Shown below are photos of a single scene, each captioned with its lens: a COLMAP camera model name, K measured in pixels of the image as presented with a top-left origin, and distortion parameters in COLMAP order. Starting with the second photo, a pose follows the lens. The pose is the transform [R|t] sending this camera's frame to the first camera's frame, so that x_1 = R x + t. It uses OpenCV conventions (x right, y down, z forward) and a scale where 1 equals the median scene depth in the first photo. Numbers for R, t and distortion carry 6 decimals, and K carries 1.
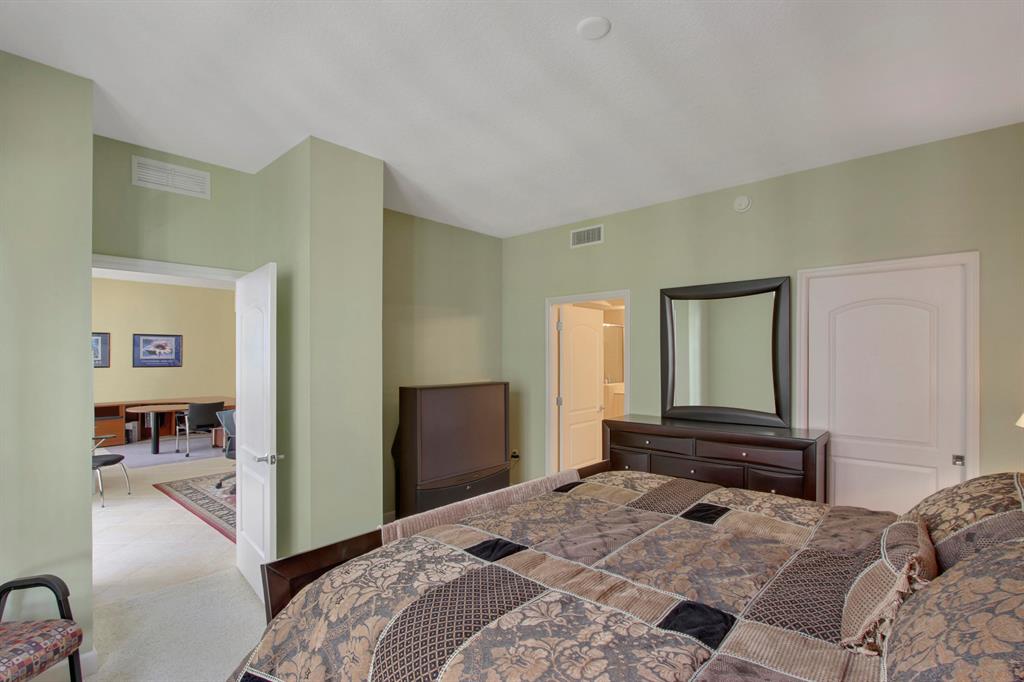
lens RADIAL K [[474.9, 0, 512.2], [0, 474.9, 353.2], [0, 0, 1]] dist [-0.004518, -0.000453]
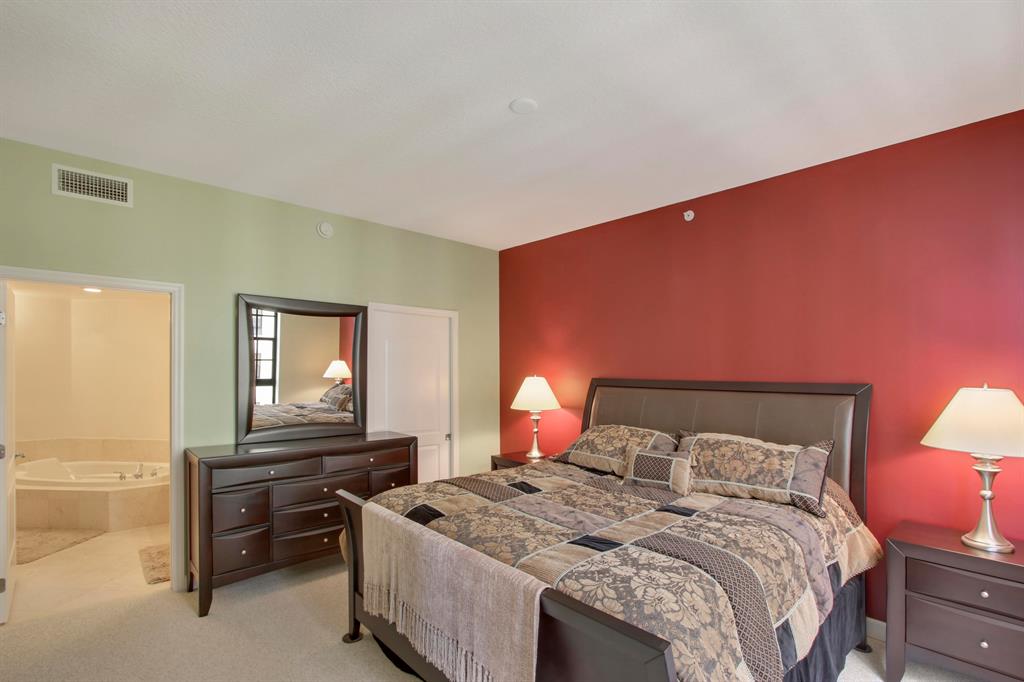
lens RADIAL K [[479.7, 0, 513.3], [0, 479.7, 372.7], [0, 0, 1]] dist [-0.013759, 0.000156]
pose [[0.106880, -0.002554, 0.994269, -0.926931], [-0.012133, 0.999919, 0.003872, -0.009207], [-0.994198, -0.012478, 0.106840, 0.810812]]
